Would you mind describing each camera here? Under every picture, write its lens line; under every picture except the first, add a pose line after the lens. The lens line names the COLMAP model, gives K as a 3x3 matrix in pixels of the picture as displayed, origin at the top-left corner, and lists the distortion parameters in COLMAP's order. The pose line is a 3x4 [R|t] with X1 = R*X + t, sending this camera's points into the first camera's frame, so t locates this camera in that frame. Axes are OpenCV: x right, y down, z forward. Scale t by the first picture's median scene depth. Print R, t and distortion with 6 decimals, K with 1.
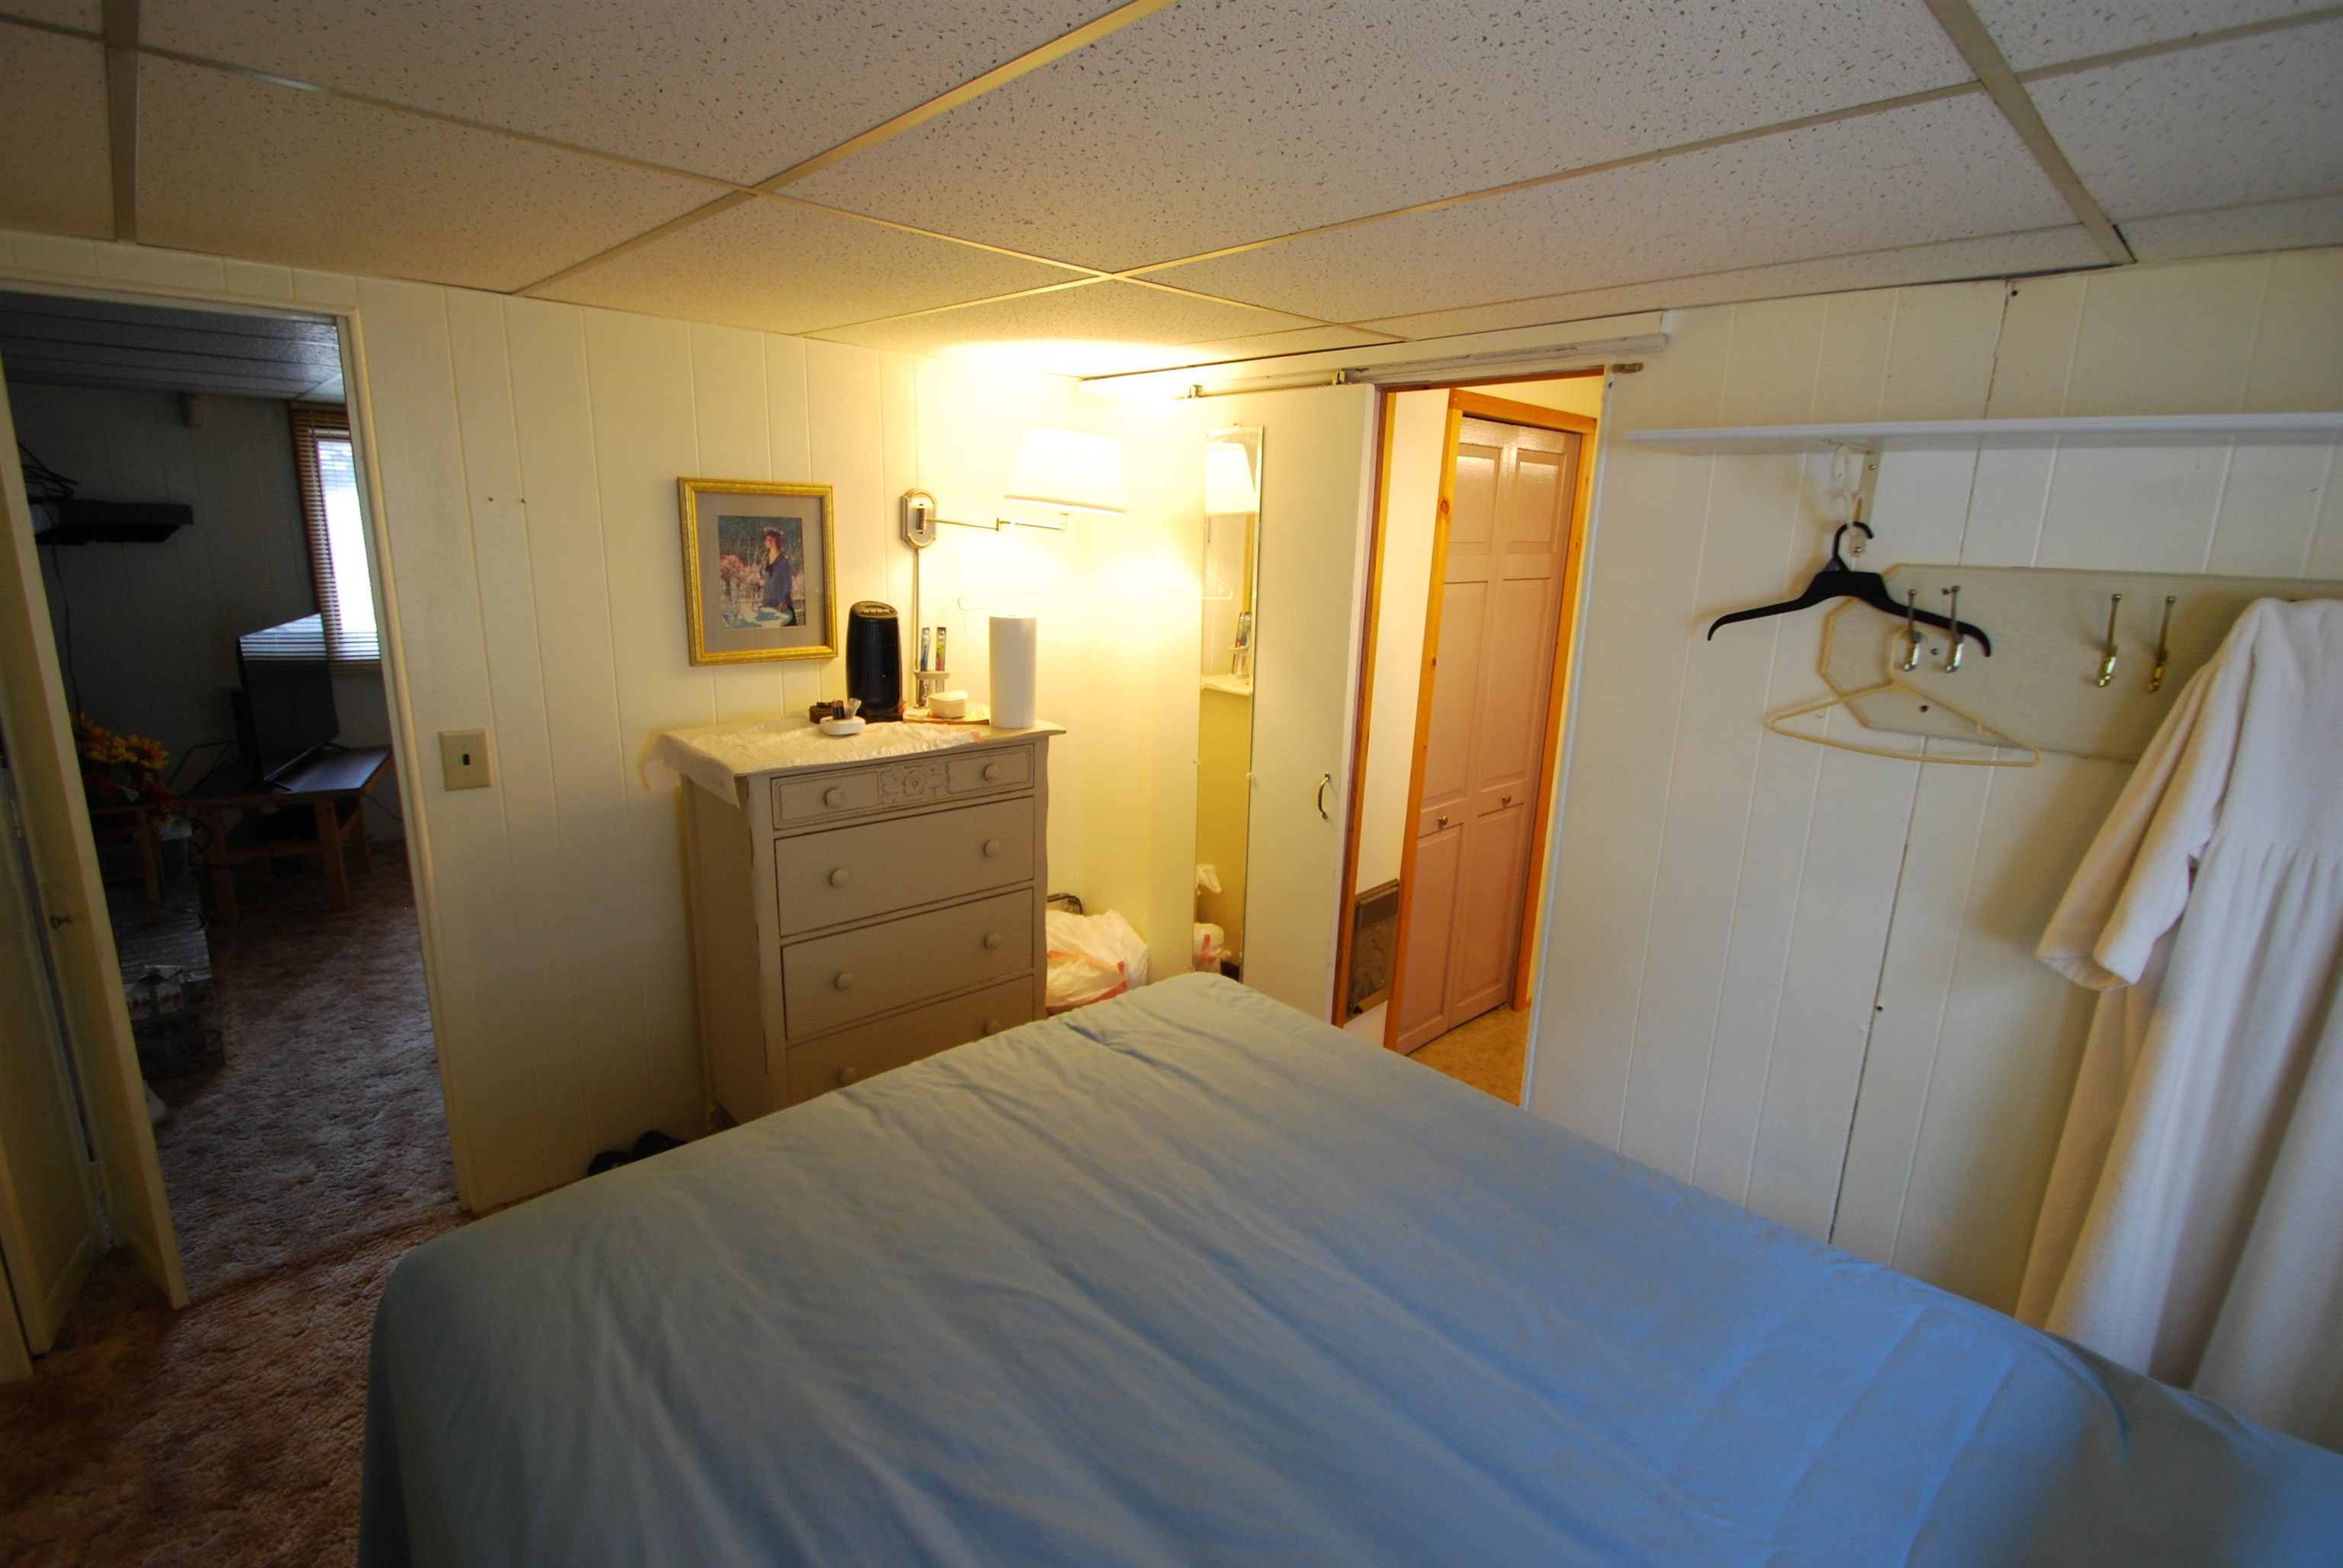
lens RADIAL K [[1070.6, 0, 1171.5], [0, 1070.6, 784.0], [0, 0, 1]] dist [0.002592, -0.011014]
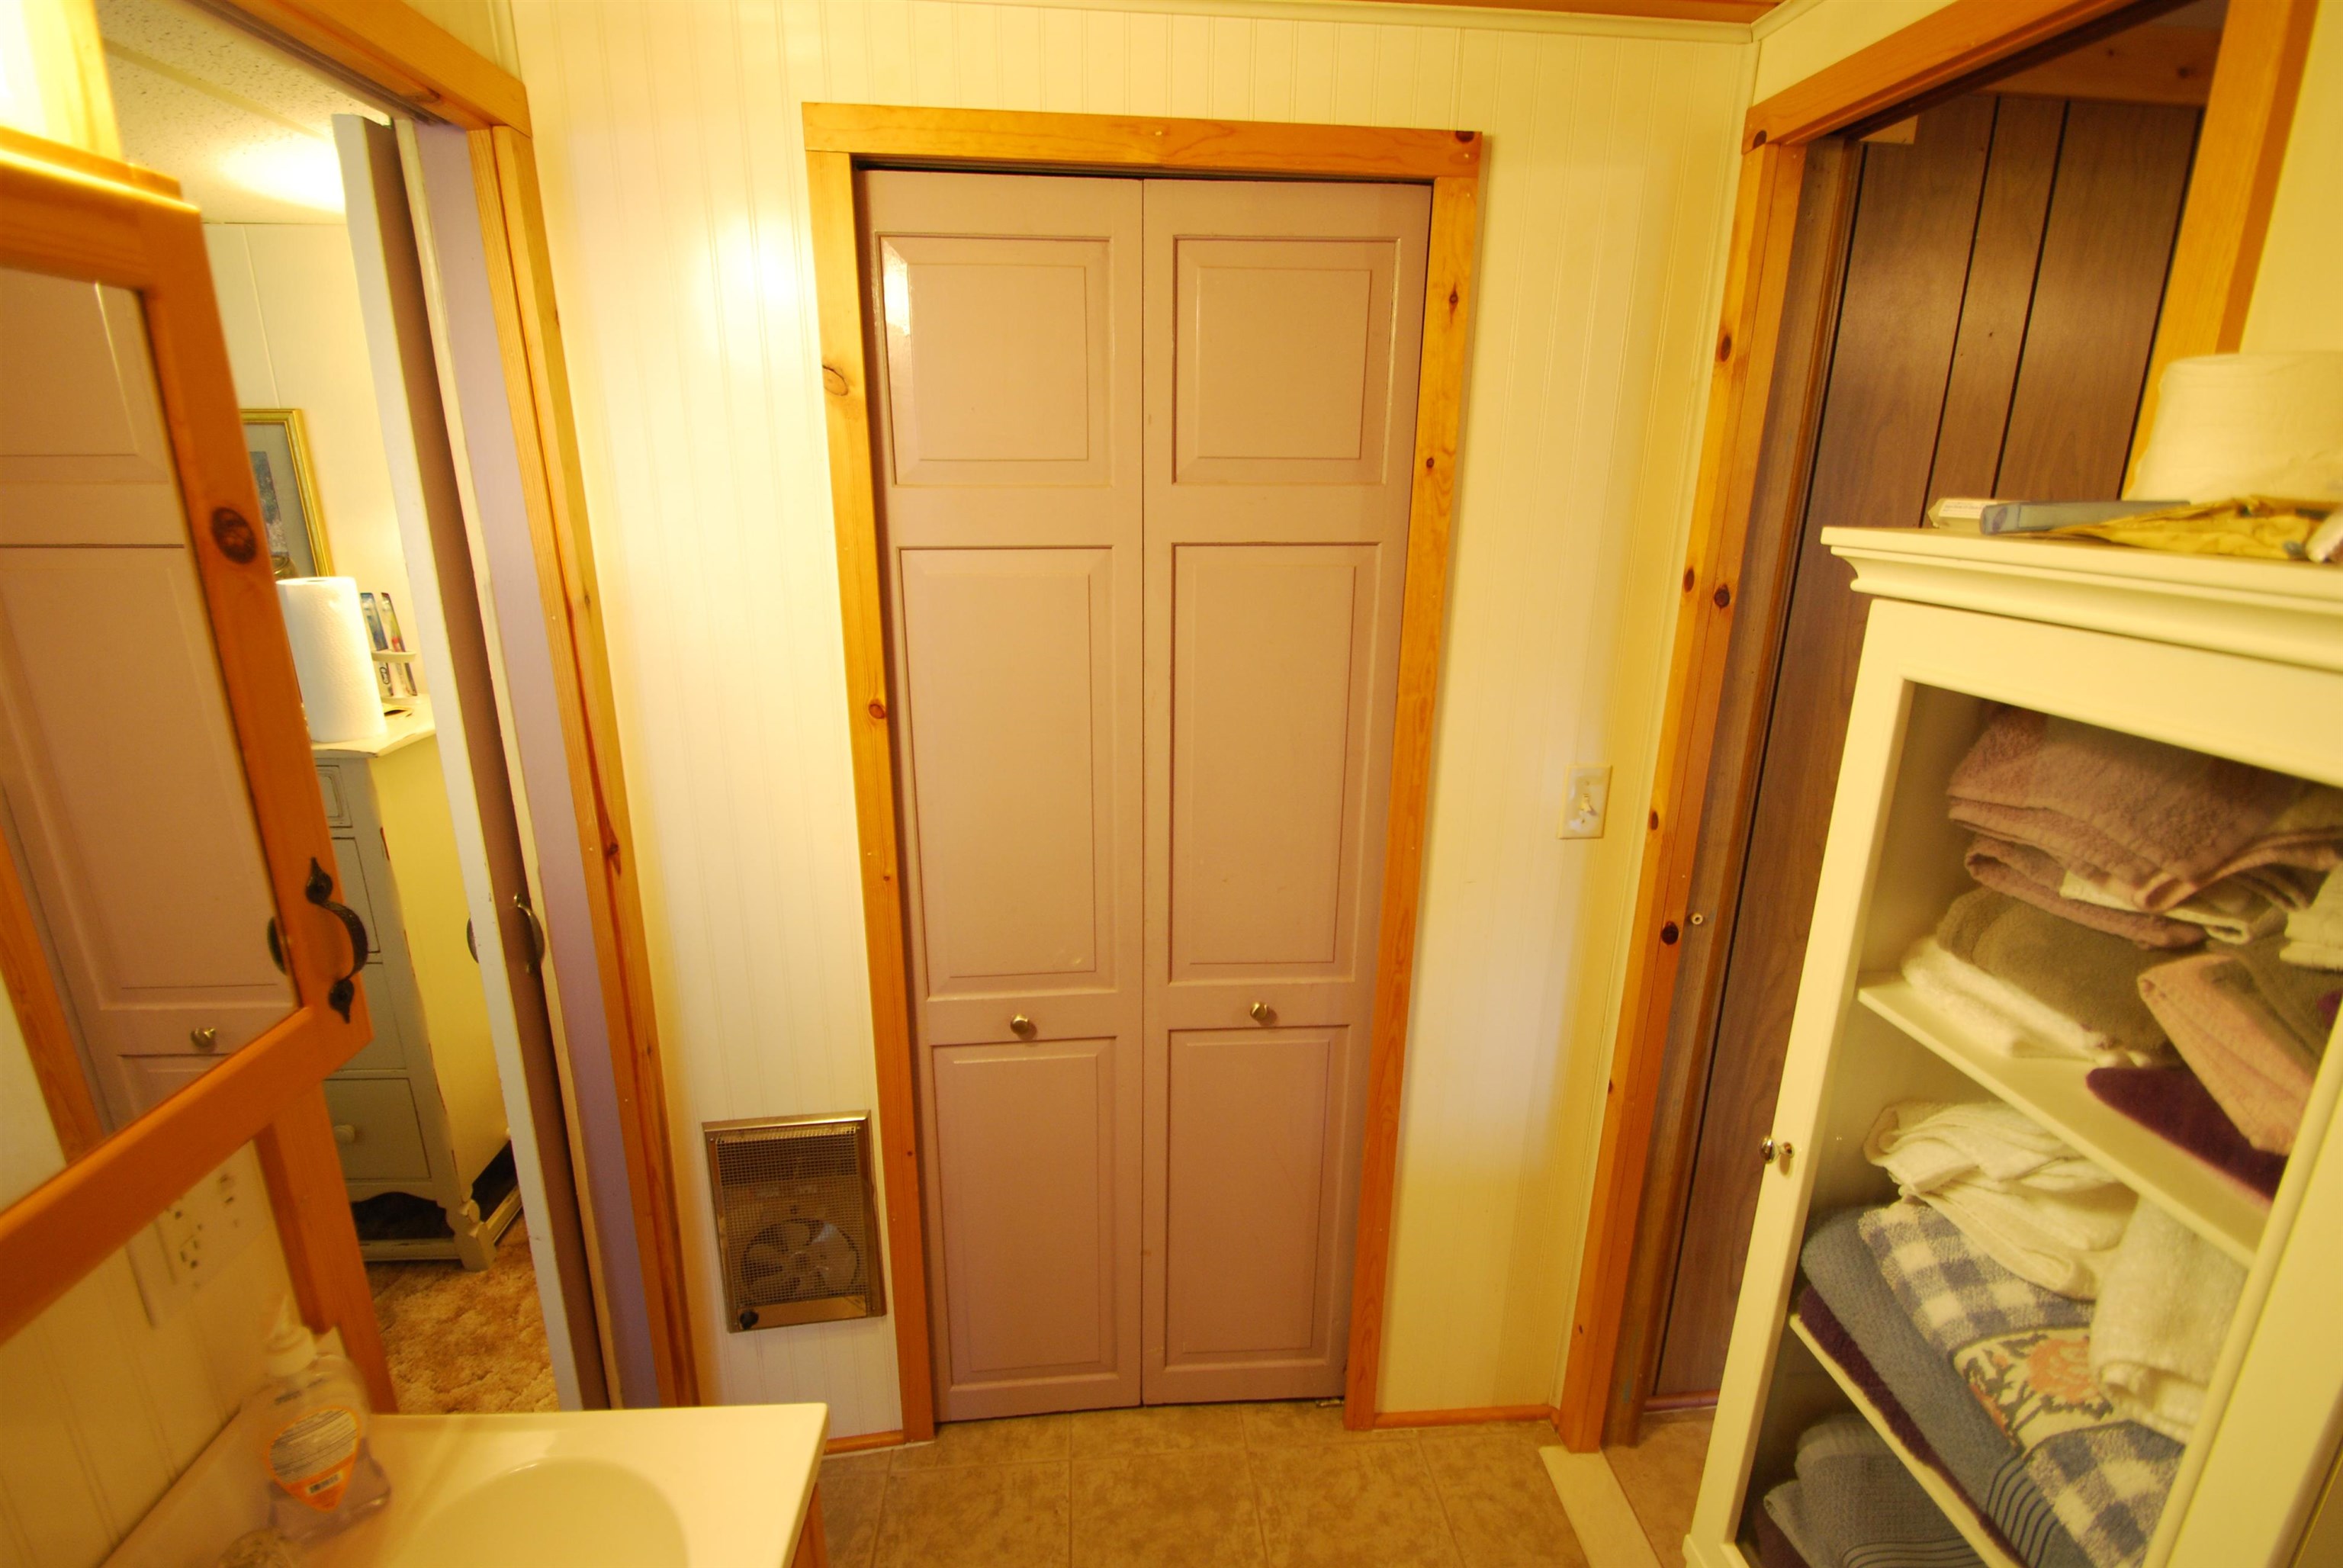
lens RADIAL K [[1070.6, 0, 1171.5], [0, 1070.6, 784.0], [0, 0, 1]] dist [0.002592, -0.011014]
pose [[0.776657, 0.139146, -0.614363, 0.569398], [-0.125752, 0.989915, 0.065233, -0.113614], [0.617244, 0.026594, 0.786322, 0.605530]]
